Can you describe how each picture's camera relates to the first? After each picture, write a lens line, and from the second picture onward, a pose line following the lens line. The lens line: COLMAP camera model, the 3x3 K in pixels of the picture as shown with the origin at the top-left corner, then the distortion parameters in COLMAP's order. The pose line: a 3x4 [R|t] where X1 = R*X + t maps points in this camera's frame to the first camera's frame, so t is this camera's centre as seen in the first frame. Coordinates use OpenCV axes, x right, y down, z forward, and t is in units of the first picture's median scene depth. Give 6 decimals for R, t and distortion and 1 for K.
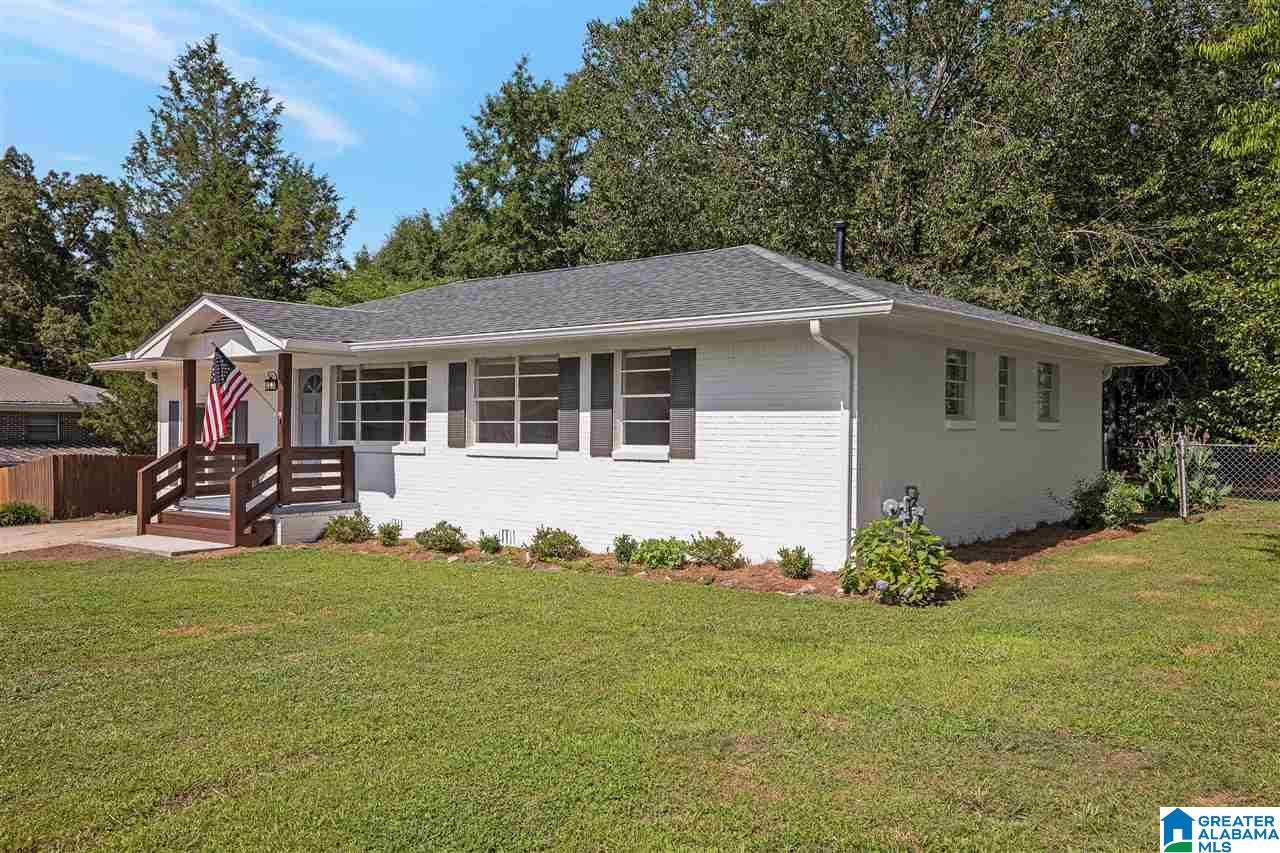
lens RADIAL K [[1054.1, 0, 646.5], [0, 1054.1, 439.4], [0, 0, 1]] dist [0.067696, 0.092170]
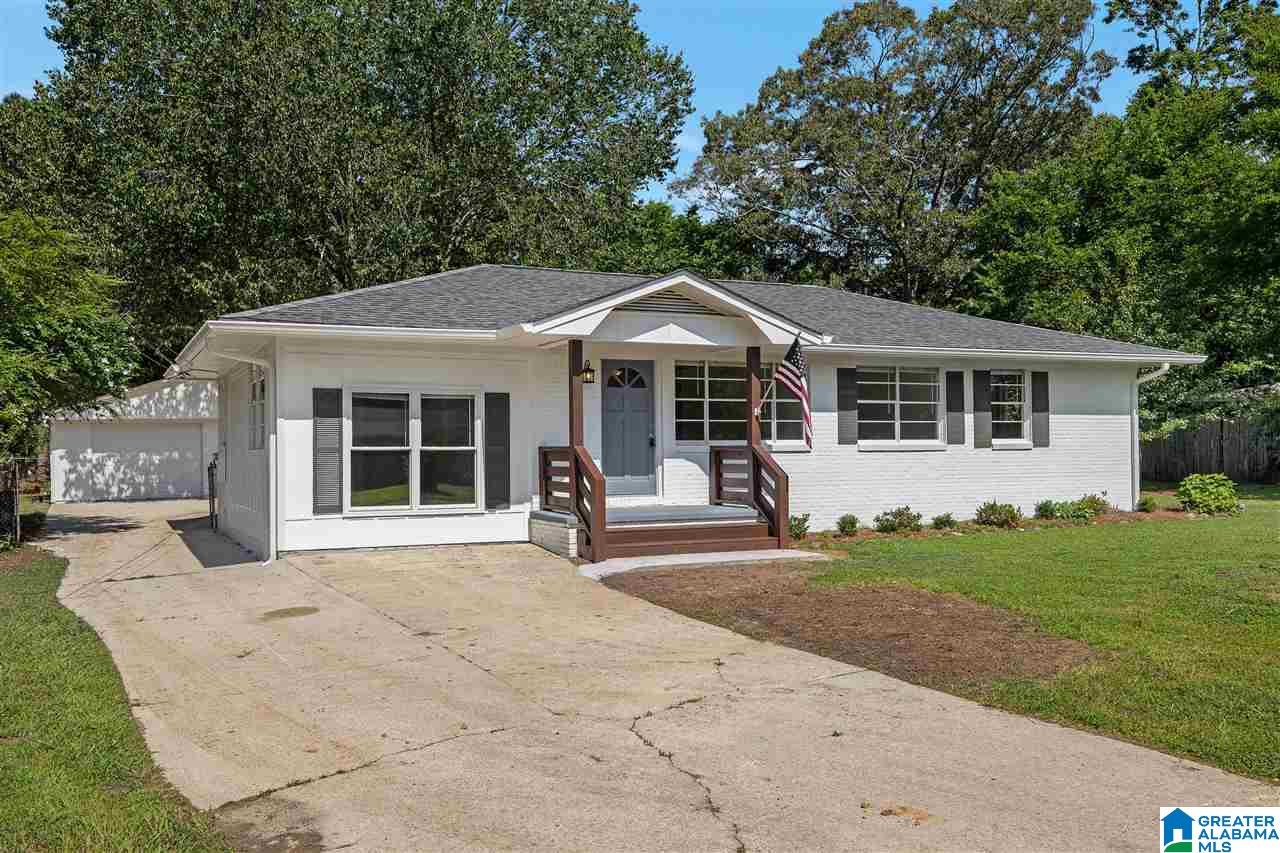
lens RADIAL K [[1054.1, 0, 646.5], [0, 1054.1, 439.4], [0, 0, 1]] dist [0.067696, 0.092170]
pose [[0.436709, -0.001828, 0.899601, -1.301064], [0.017878, 0.999818, -0.006648, 0.006393], [-0.899425, 0.018986, 0.436662, 0.718685]]
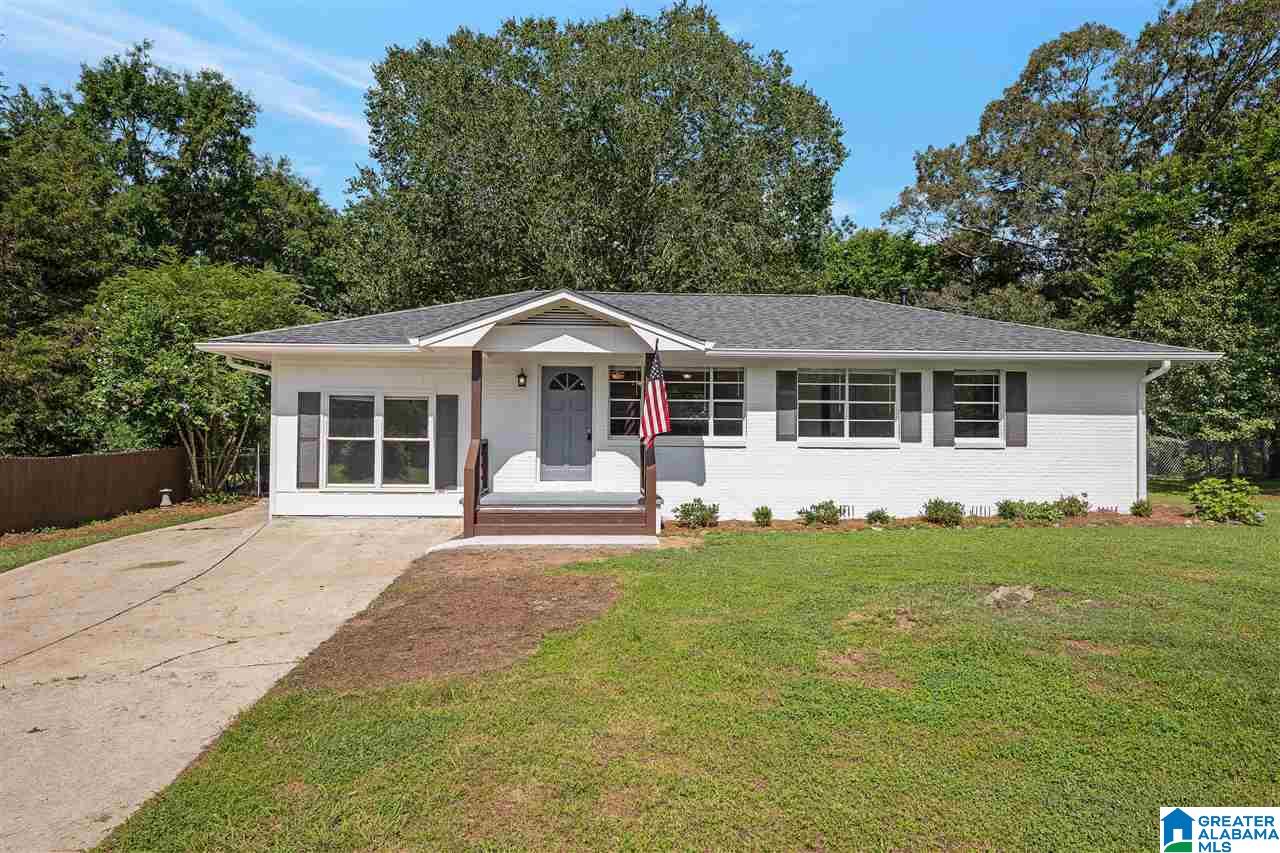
lens RADIAL K [[824.7, 0, 640.0], [0, 824.7, 426.5], [0, 0, 1]] dist [0.048400, 0.027168]
pose [[0.736878, 0.006891, 0.675991, -0.960748], [0.002777, 0.999909, -0.013219, 0.003380], [-0.676020, 0.011618, 0.736791, 0.425484]]
